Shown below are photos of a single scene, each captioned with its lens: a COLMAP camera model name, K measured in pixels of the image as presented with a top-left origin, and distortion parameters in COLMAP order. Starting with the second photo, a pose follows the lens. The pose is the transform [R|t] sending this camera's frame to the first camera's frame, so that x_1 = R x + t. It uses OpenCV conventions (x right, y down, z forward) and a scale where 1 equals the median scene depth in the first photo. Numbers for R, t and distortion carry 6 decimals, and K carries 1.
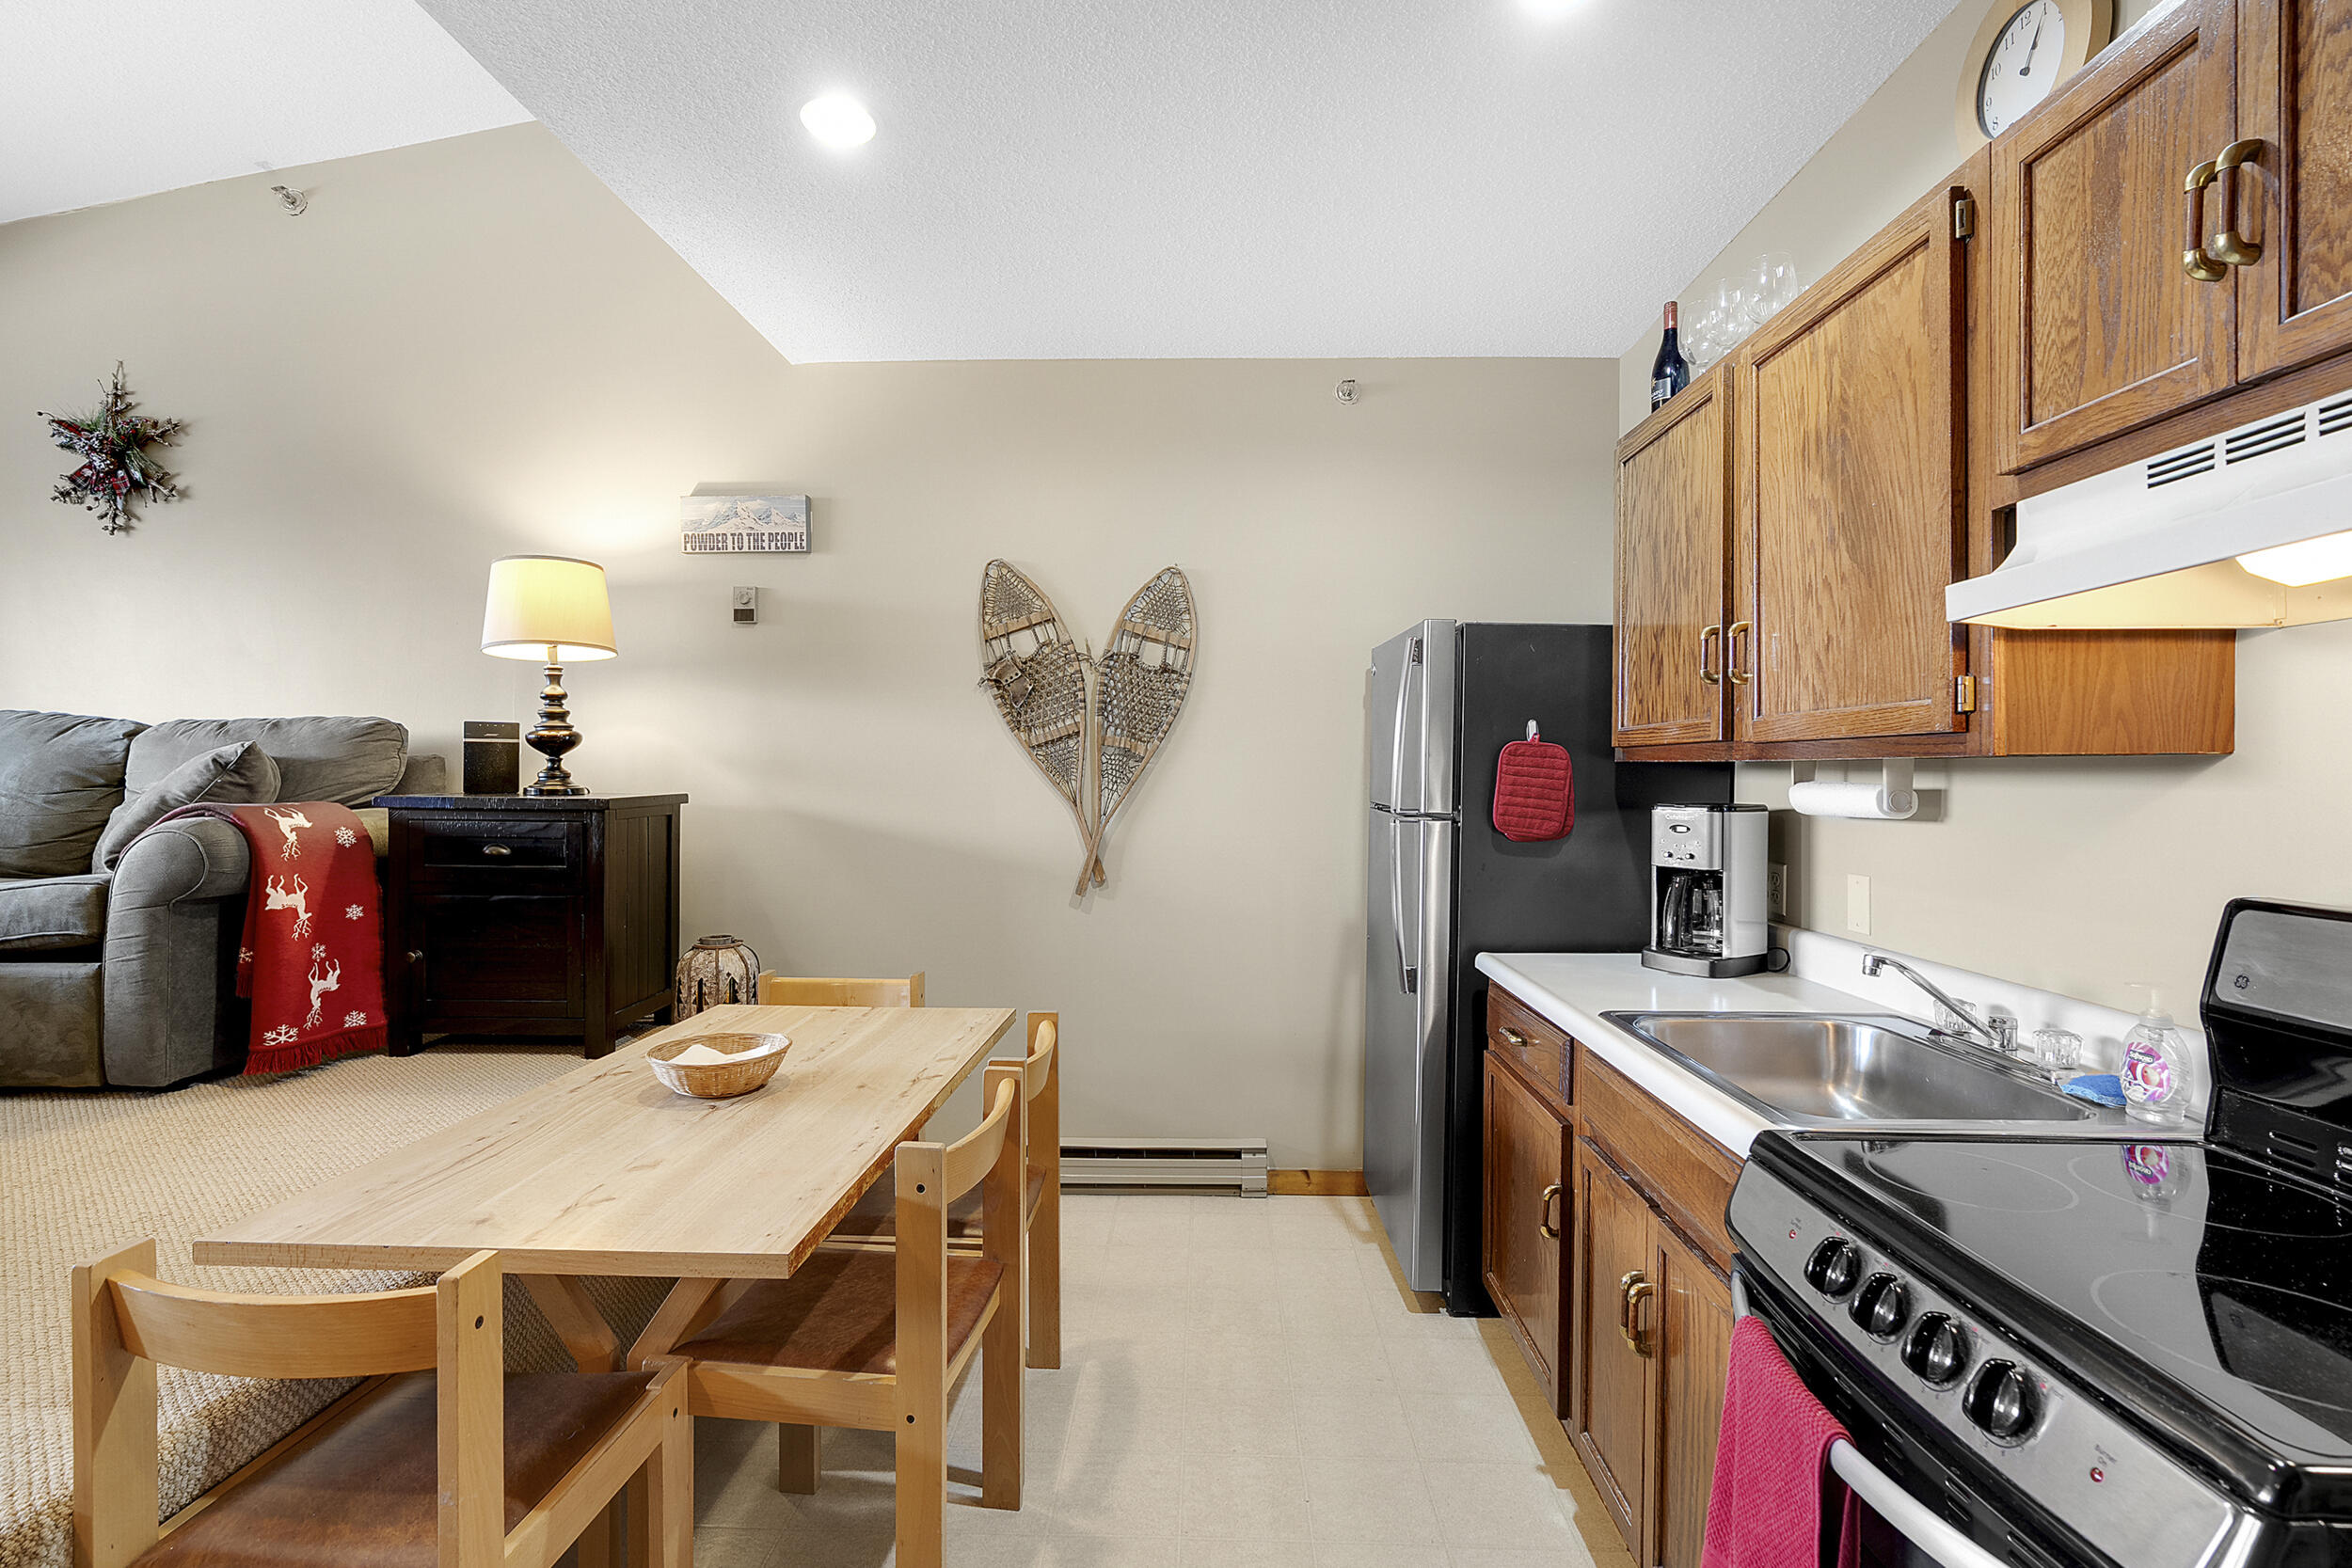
lens RADIAL K [[1081.4, 0, 1231.3], [0, 1081.4, 781.3], [0, 0, 1]] dist [-0.009331, 0.001584]
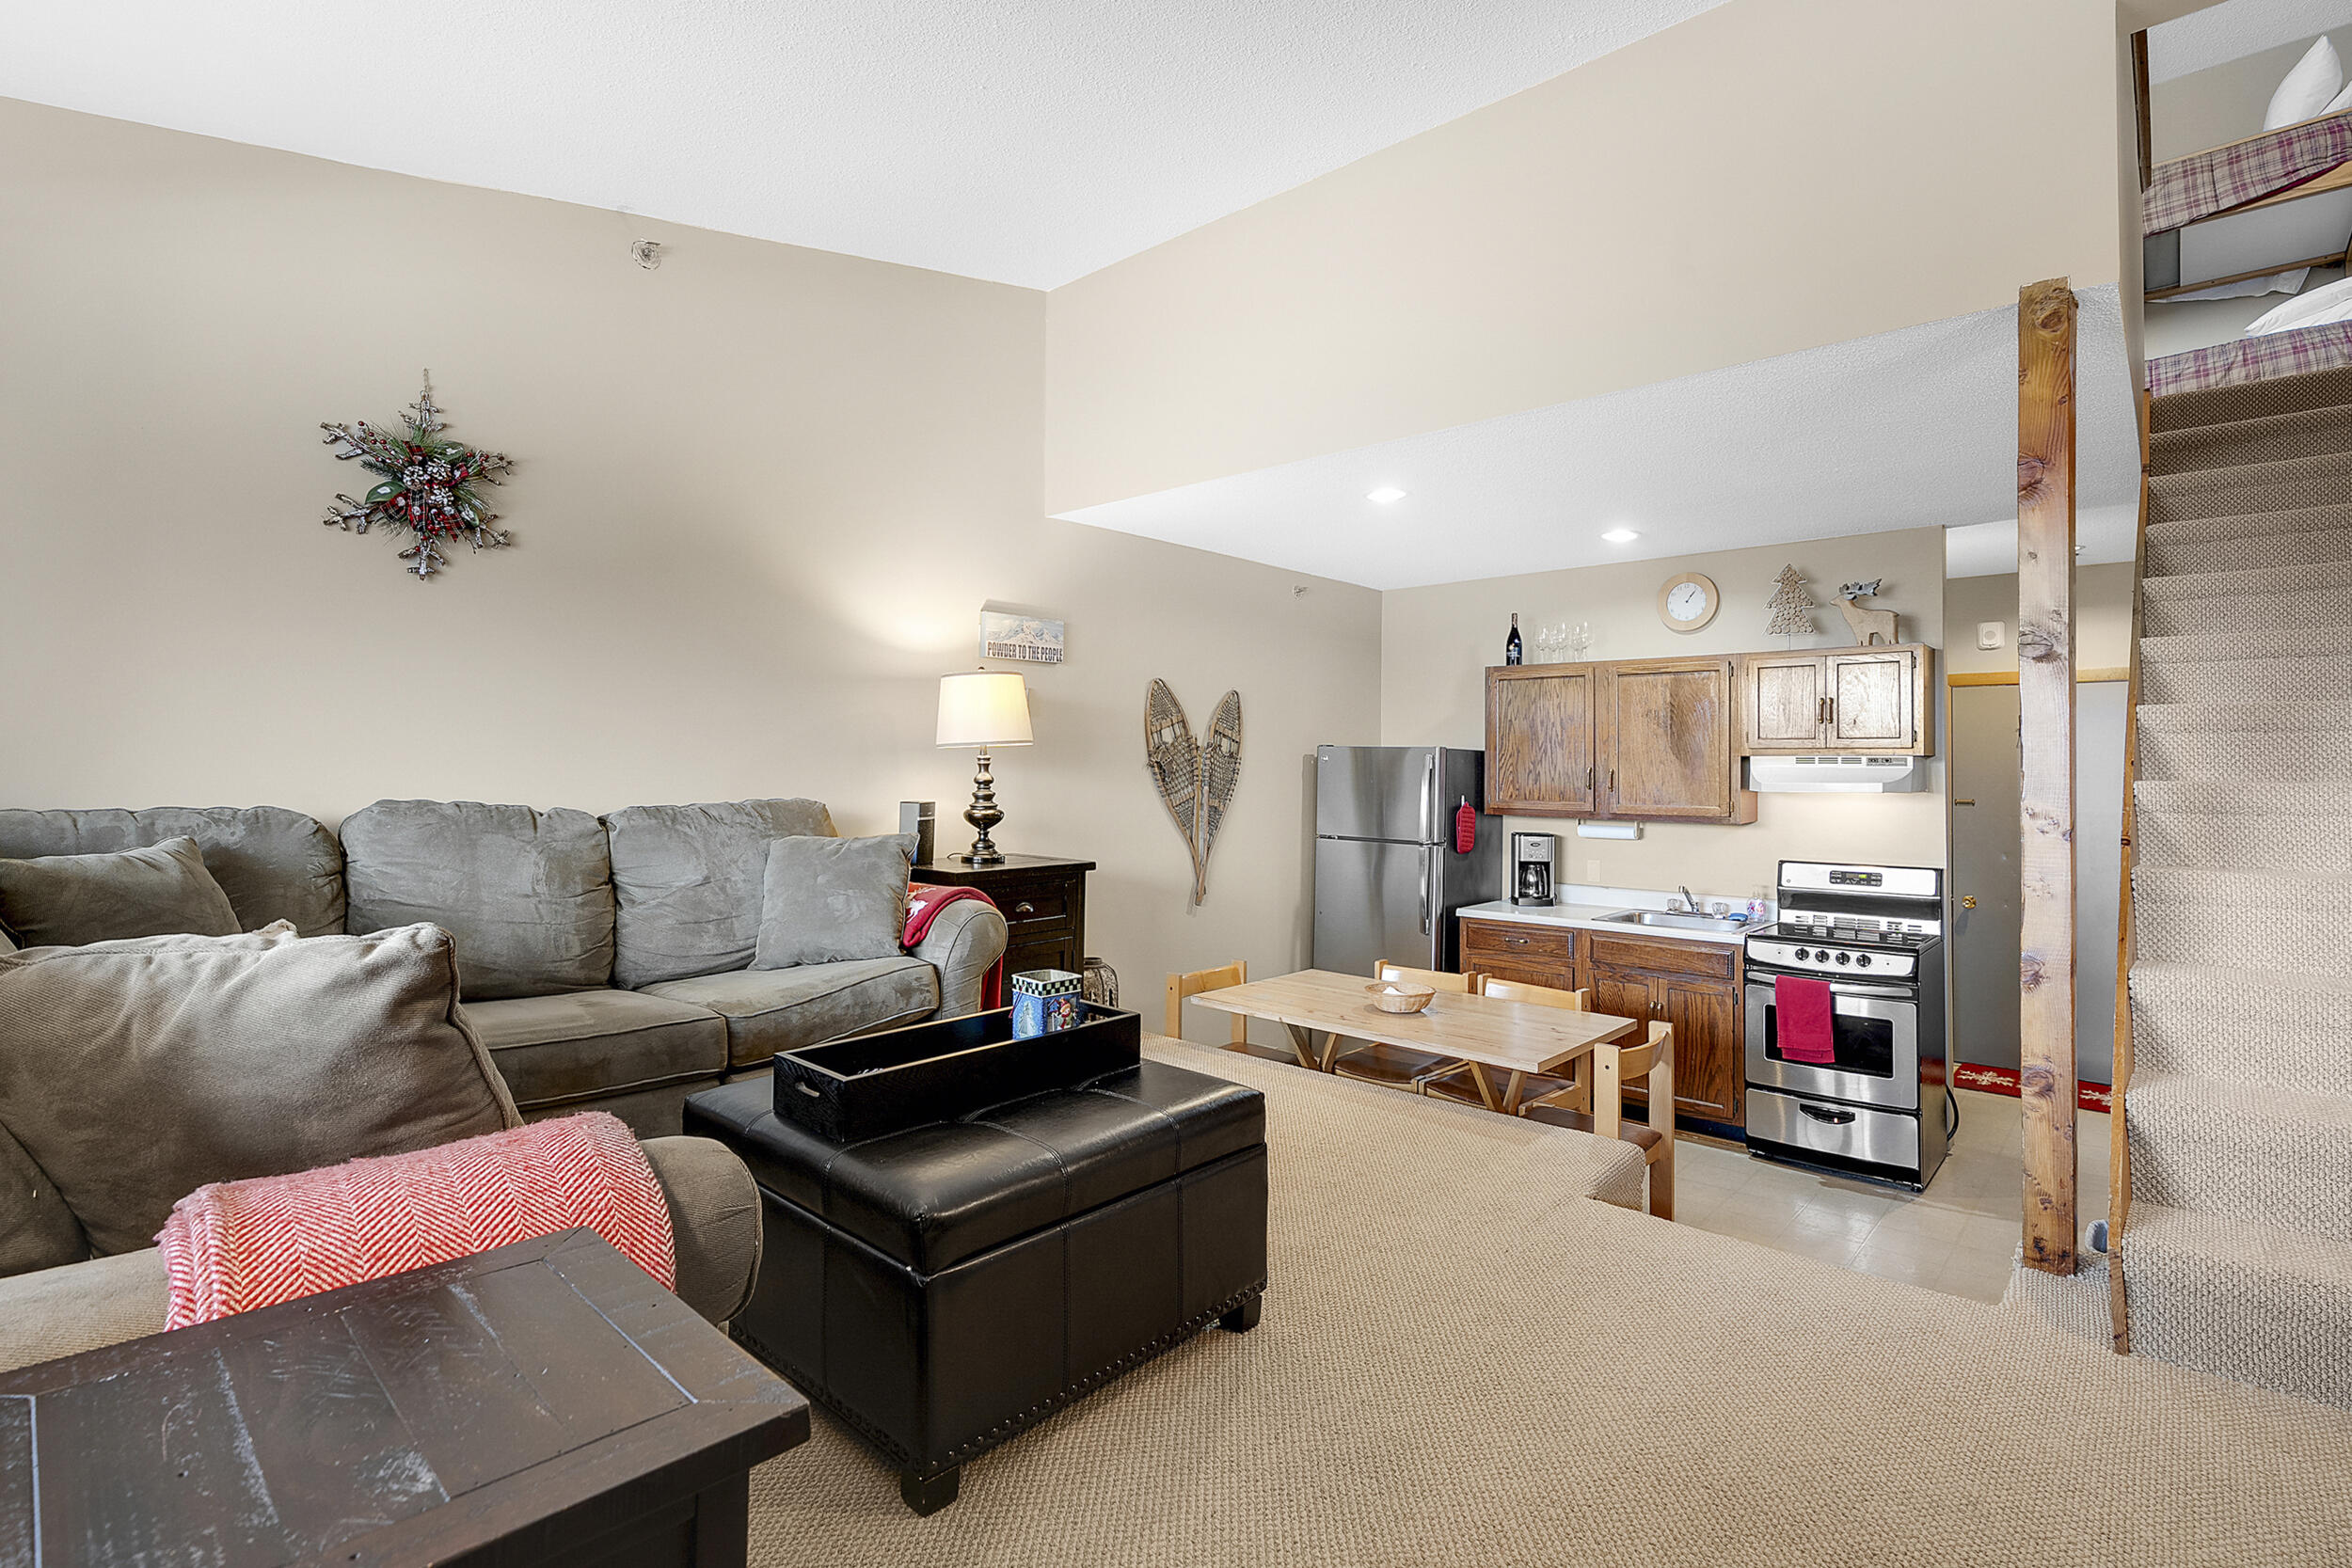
lens RADIAL K [[1081.4, 0, 1211.9], [0, 1081.4, 757.9], [0, 0, 1]] dist [-0.009331, 0.001584]
pose [[0.648877, 0.006361, 0.760867, -1.393310], [-0.000600, 0.999969, -0.007849, -0.095912], [-0.760893, 0.004637, 0.648861, 0.007955]]
